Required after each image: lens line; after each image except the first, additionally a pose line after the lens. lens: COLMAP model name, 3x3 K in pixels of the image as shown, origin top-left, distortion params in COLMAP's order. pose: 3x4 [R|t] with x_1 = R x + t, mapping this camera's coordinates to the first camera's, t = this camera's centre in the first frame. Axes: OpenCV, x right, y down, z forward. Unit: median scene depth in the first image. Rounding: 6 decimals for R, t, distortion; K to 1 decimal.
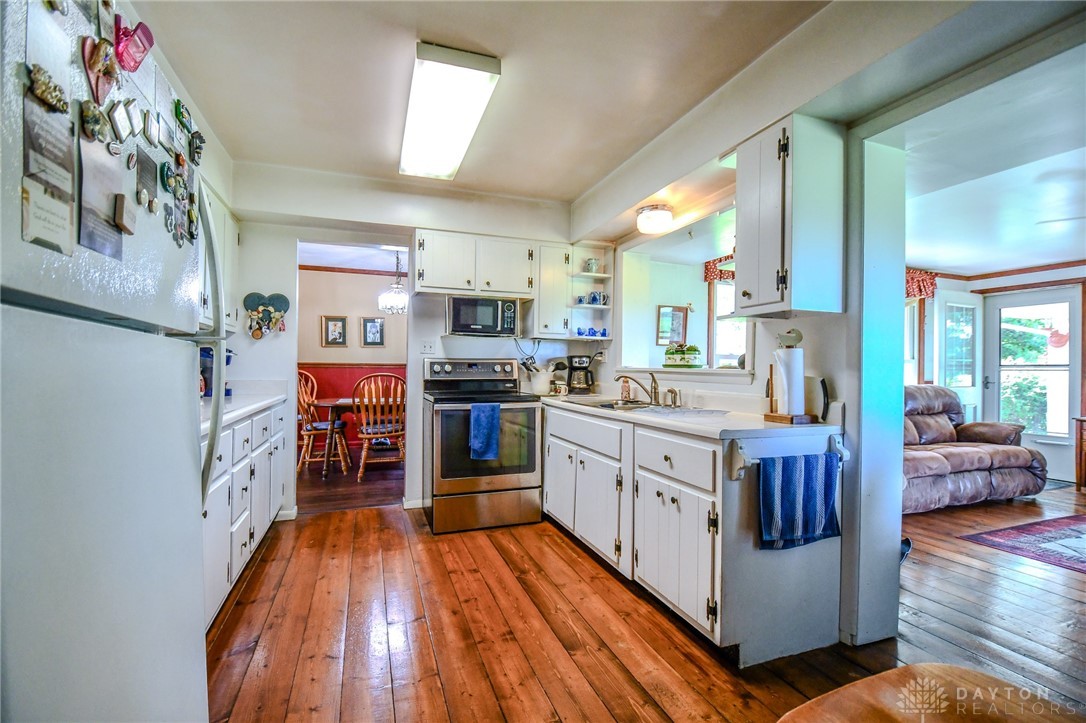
lens RADIAL K [[479.7, 0, 538.6], [0, 479.7, 365.9], [0, 0, 1]] dist [0.022427, -0.027090]
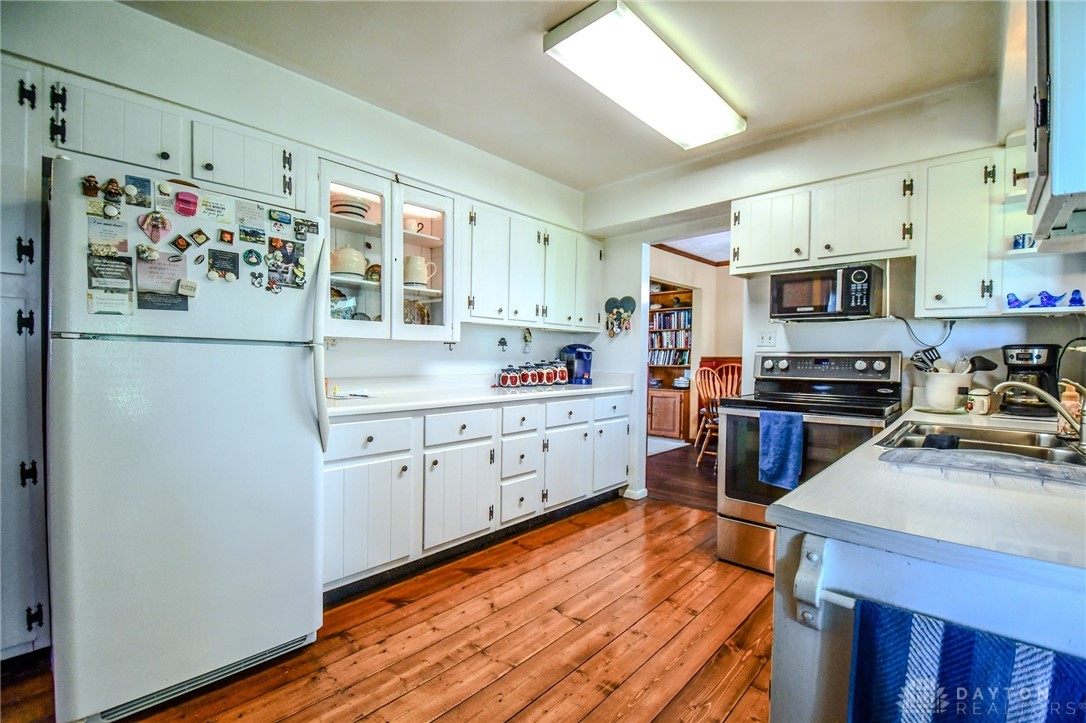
lens RADIAL K [[479.7, 0, 538.6], [0, 479.7, 365.9], [0, 0, 1]] dist [0.022427, -0.027090]
pose [[0.456922, 0.015934, -0.889364, 0.339526], [-0.003482, 0.999864, 0.016125, -0.004176], [0.889500, -0.004271, 0.456916, 0.283921]]
